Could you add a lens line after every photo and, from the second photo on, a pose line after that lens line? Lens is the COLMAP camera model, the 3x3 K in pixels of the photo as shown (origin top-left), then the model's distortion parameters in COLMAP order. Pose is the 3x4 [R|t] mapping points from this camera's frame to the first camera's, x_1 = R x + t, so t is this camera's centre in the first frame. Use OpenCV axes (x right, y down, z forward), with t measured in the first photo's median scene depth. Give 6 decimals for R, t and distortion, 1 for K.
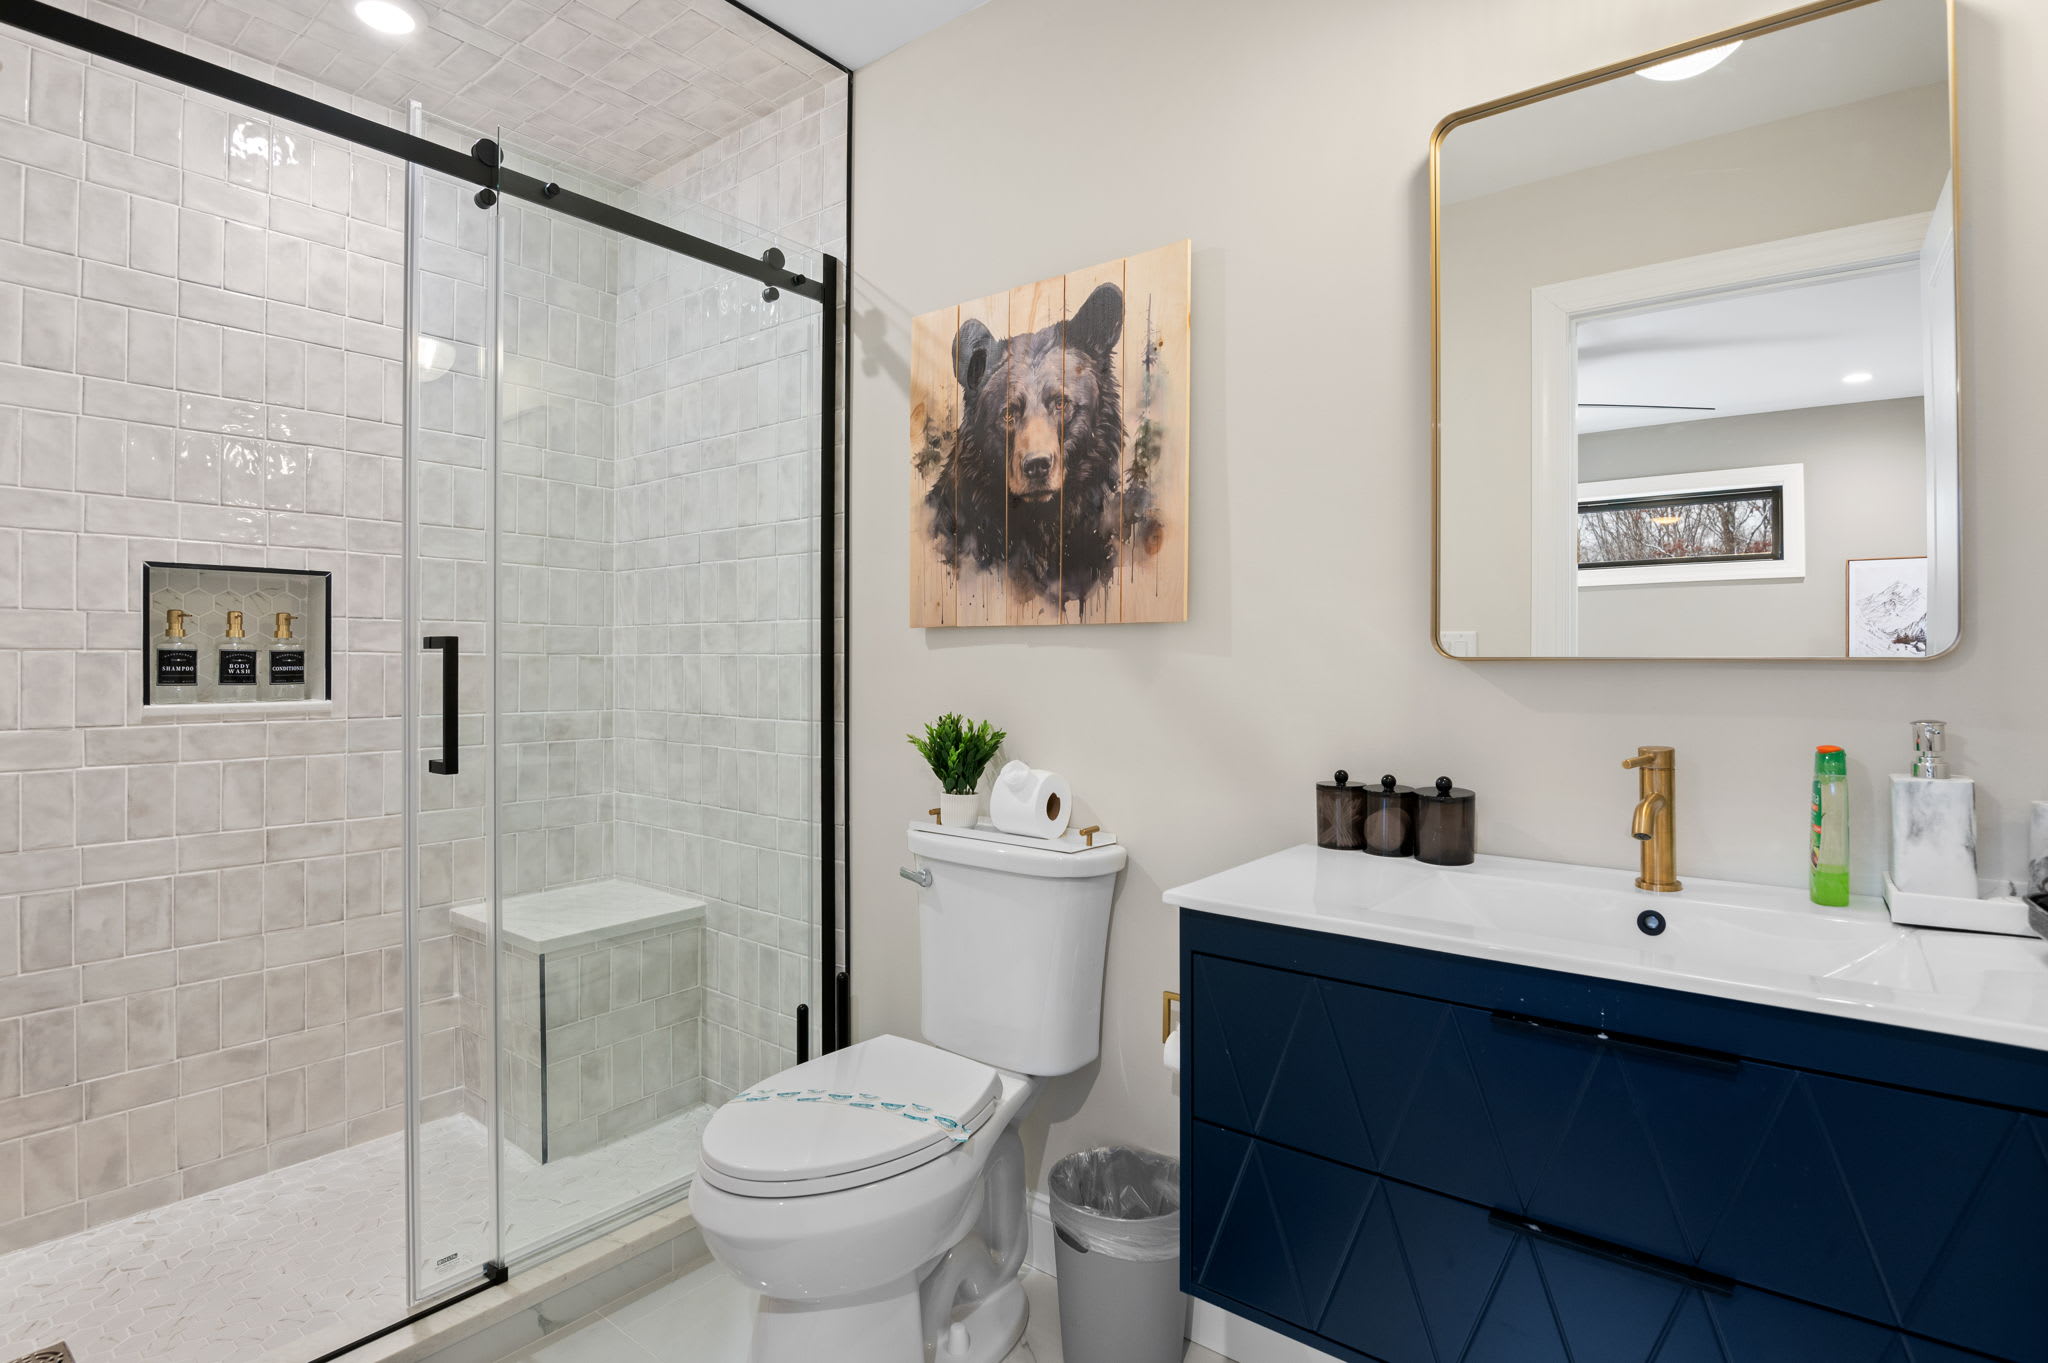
lens RADIAL K [[1040.8, 0, 1017.1], [0, 1040.8, 671.3], [0, 0, 1]] dist [-0.003272, -0.003788]
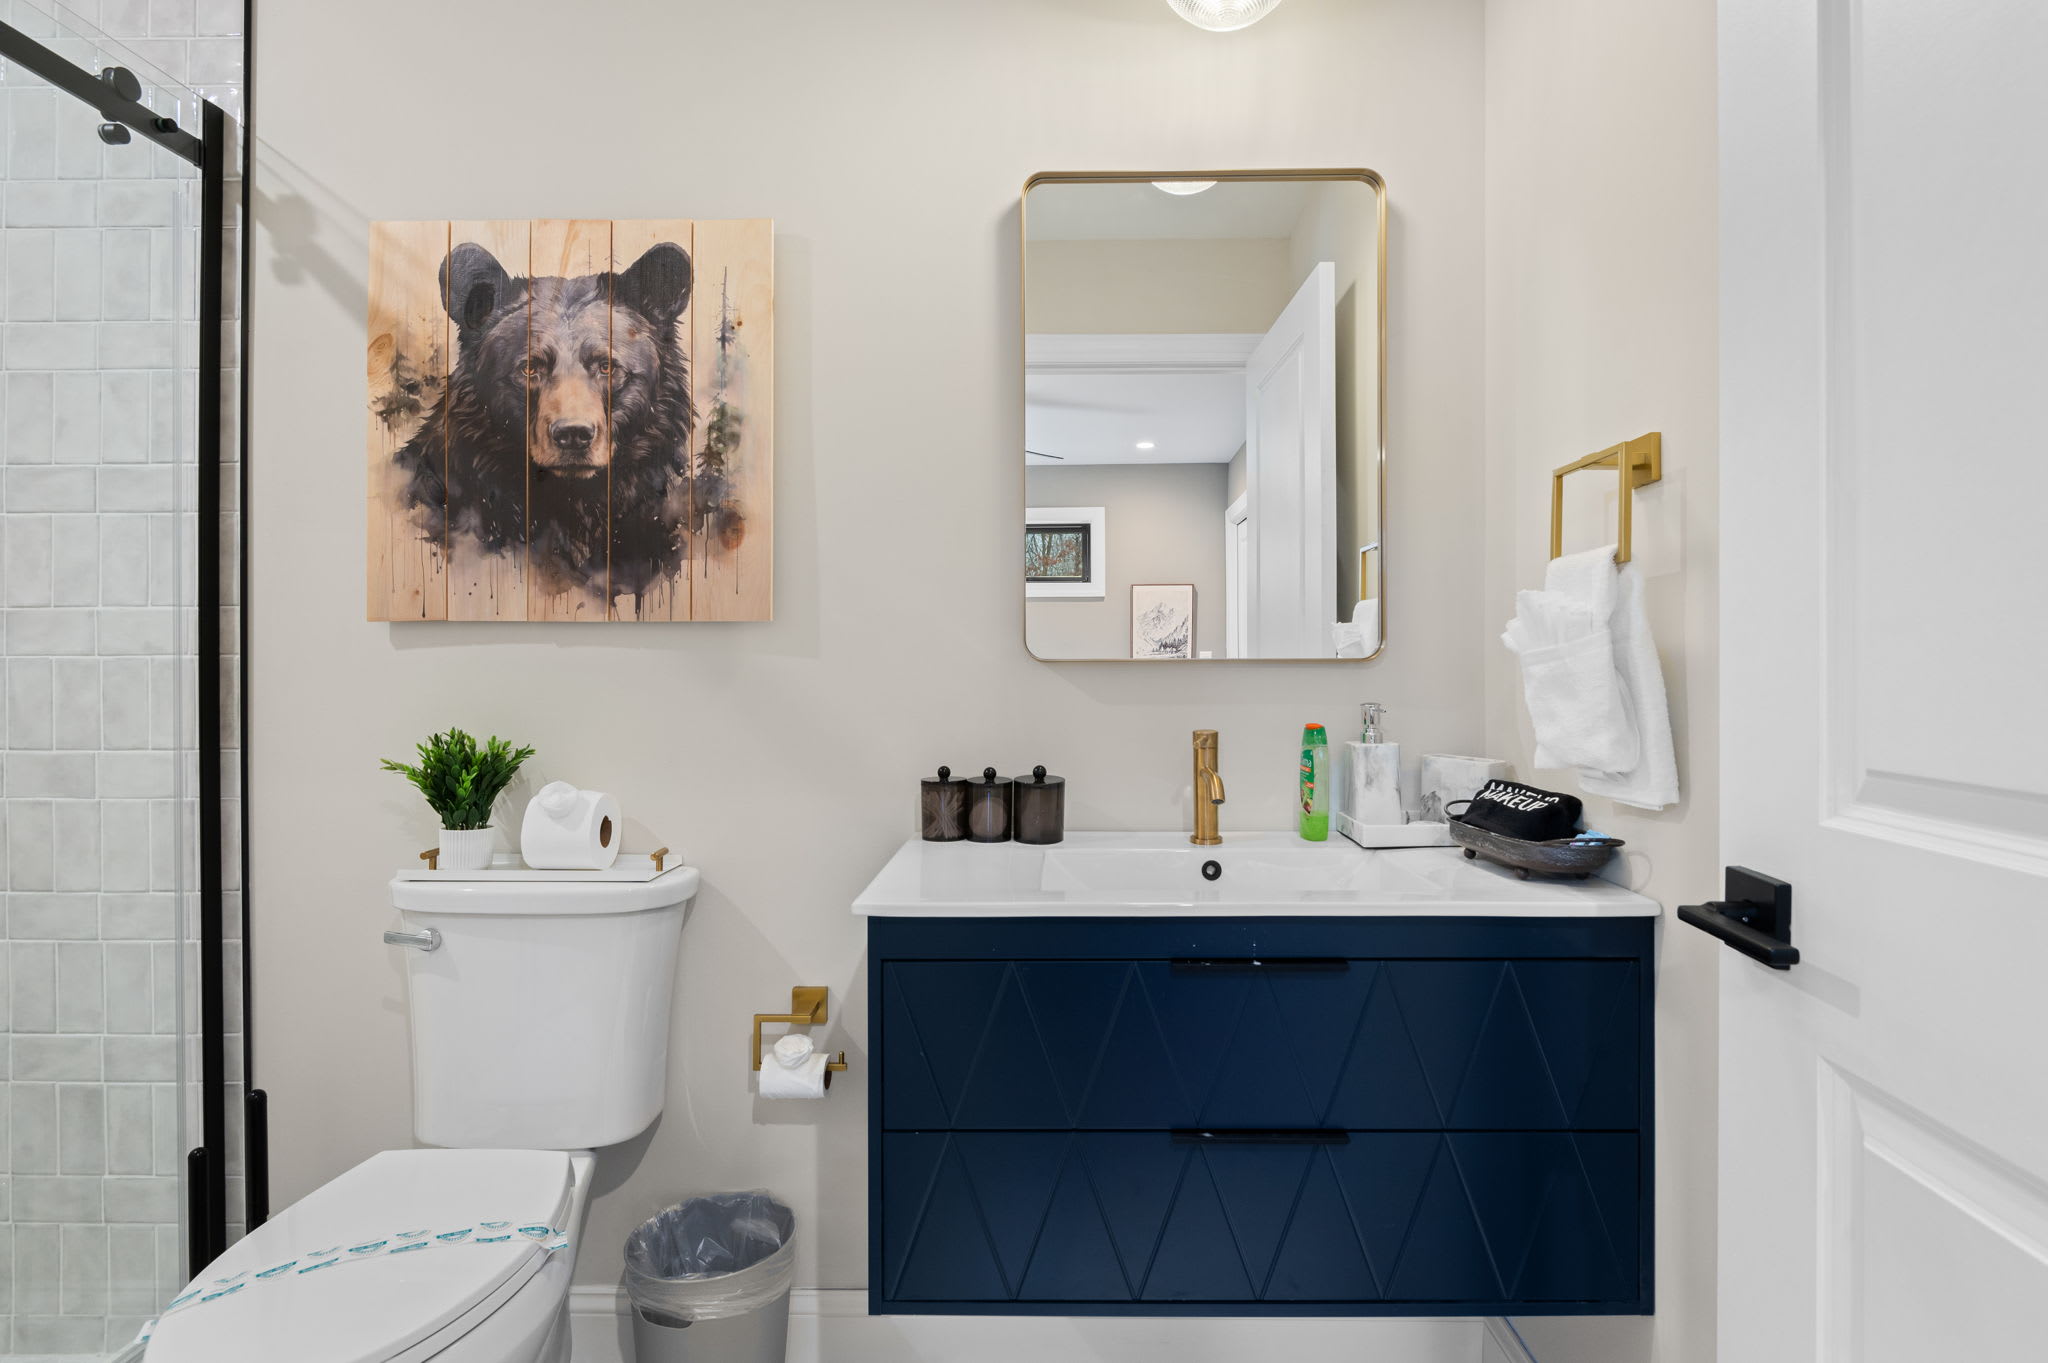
lens RADIAL K [[1040.8, 0, 1018.8], [0, 1040.8, 671.3], [0, 0, 1]] dist [-0.003272, -0.003788]
pose [[0.782998, -0.007998, 0.621973, -0.234238], [0.009709, 0.999953, 0.000636, -0.000650], [-0.621949, 0.005541, 0.783038, 0.109542]]
